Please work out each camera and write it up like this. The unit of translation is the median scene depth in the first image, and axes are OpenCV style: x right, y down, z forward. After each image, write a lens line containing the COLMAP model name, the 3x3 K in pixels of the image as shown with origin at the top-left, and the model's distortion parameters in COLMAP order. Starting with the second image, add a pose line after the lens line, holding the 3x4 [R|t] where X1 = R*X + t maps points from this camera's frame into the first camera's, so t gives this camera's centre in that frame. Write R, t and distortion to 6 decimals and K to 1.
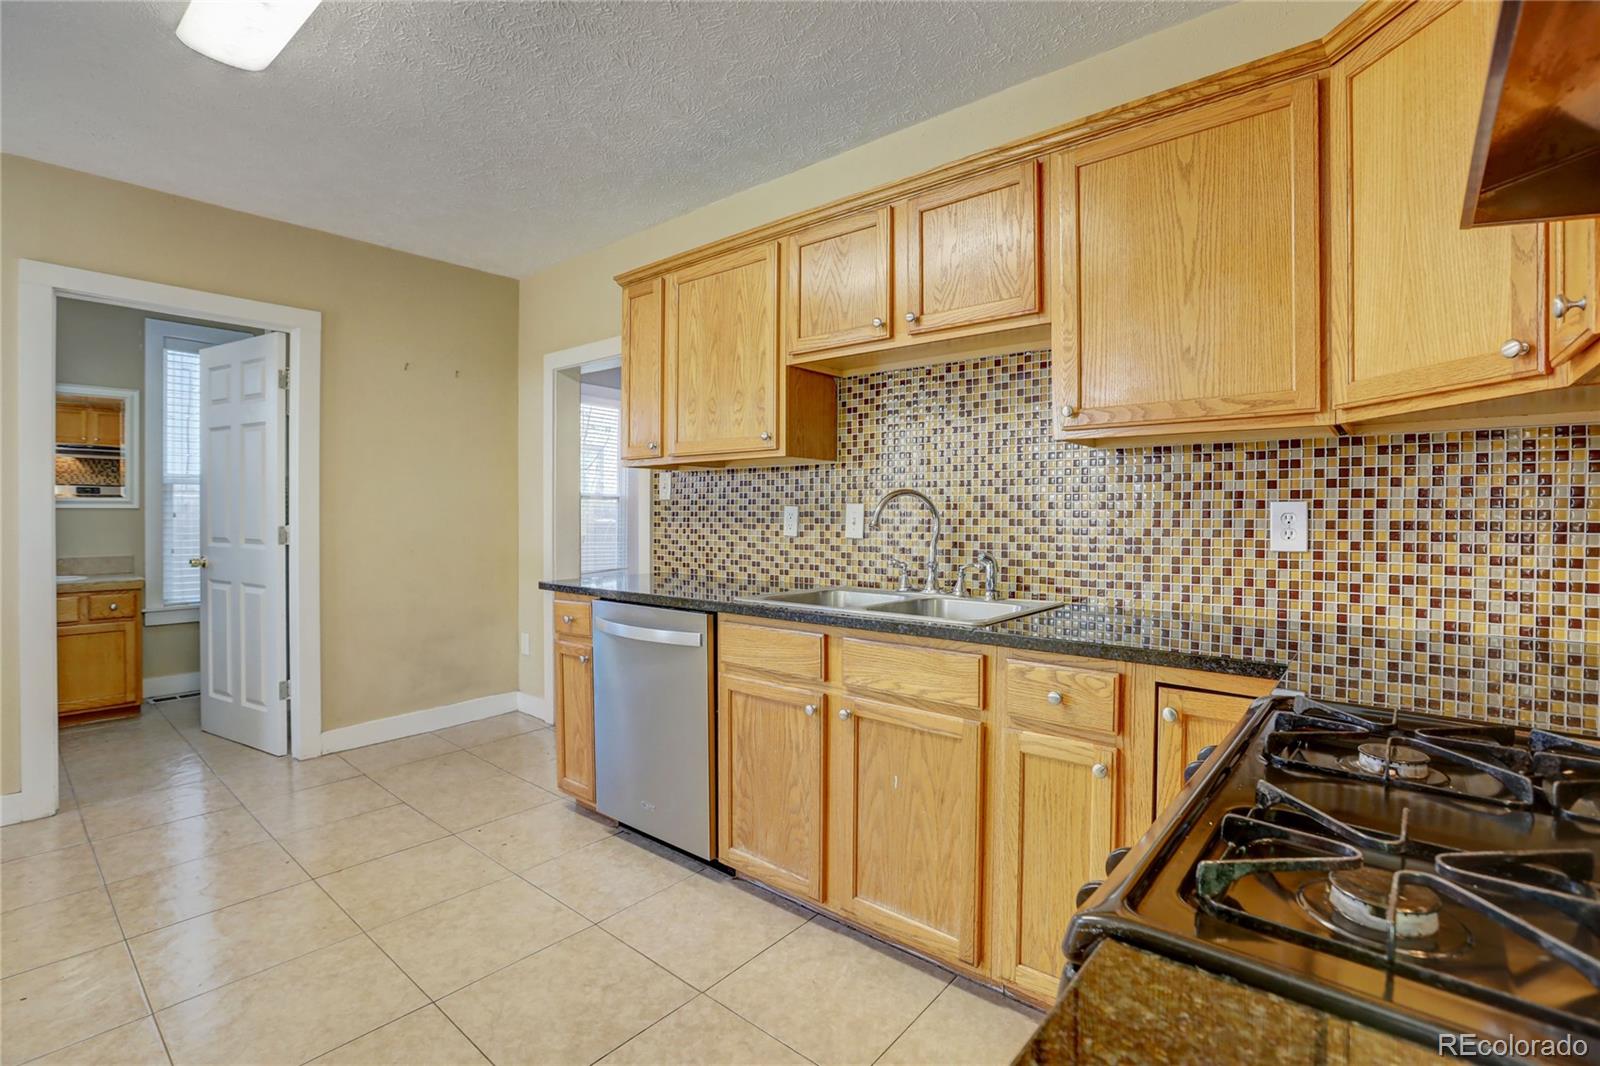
lens RADIAL K [[742.9, 0, 795.2], [0, 742.9, 523.6], [0, 0, 1]] dist [-0.040970, 0.001165]
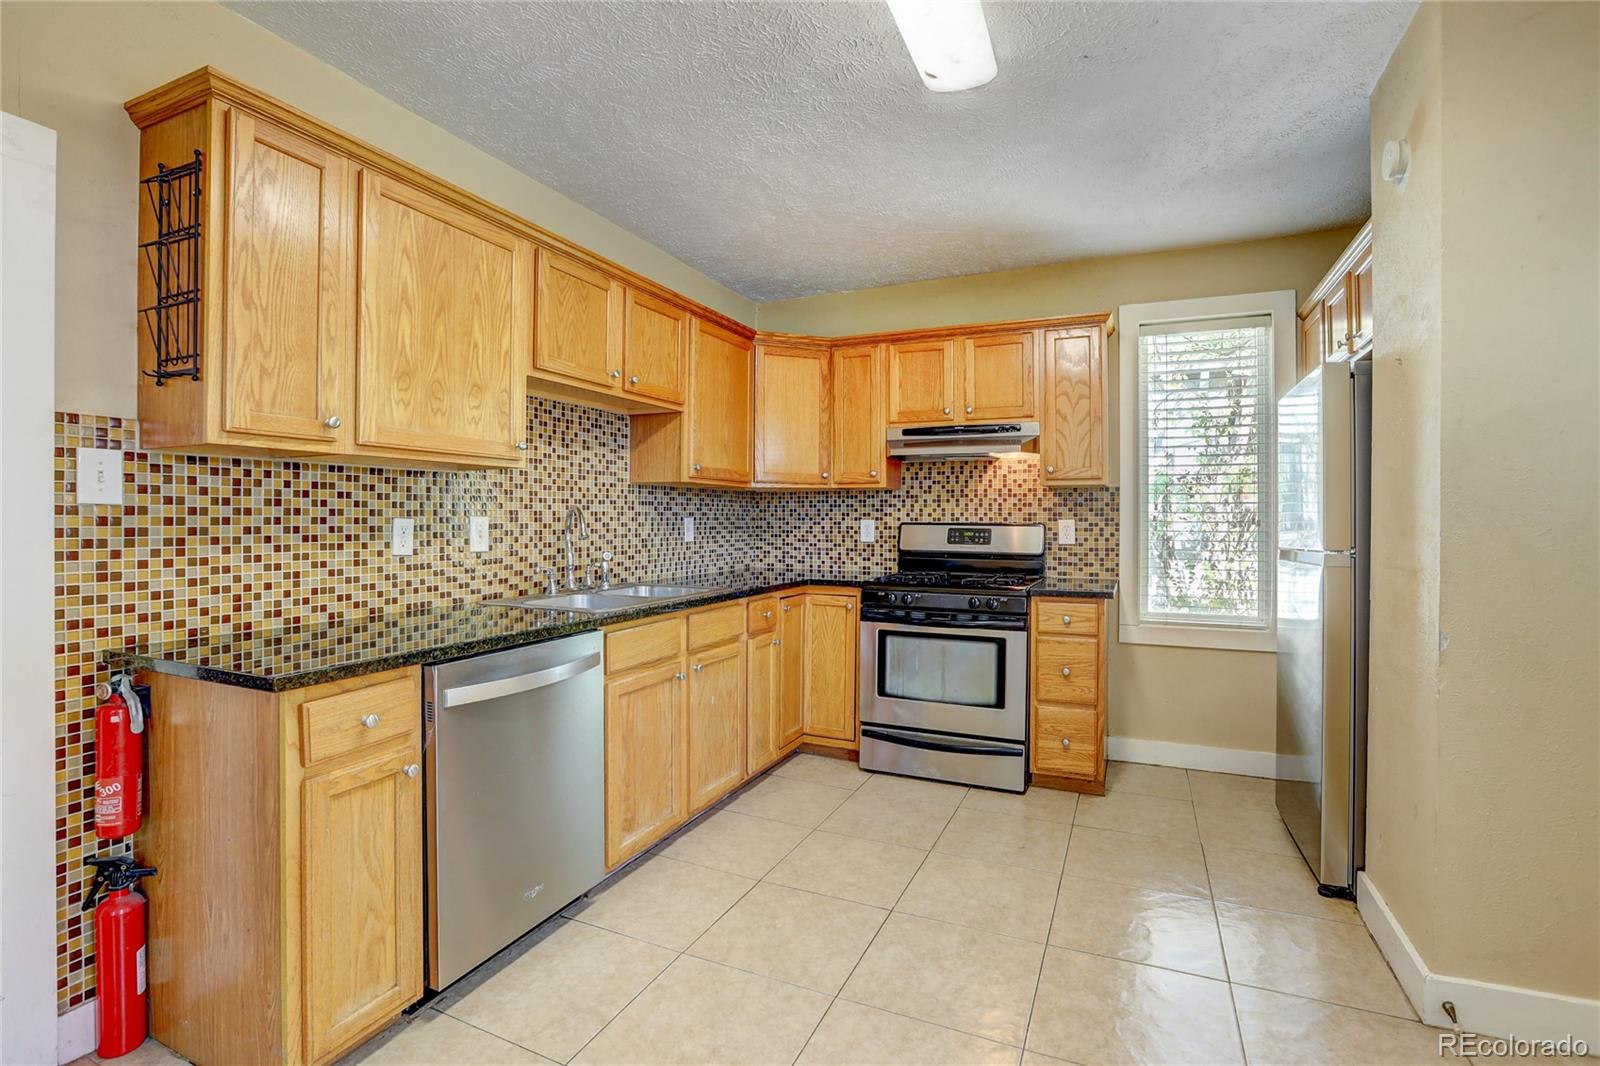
lens RADIAL K [[742.9, 0, 796.5], [0, 742.9, 523.7], [0, 0, 1]] dist [-0.040970, 0.001165]
pose [[-0.270894, -0.006633, 0.962586, -0.953098], [0.015975, 0.999808, 0.011386, -0.021142], [-0.962477, 0.018462, -0.270736, 0.848359]]
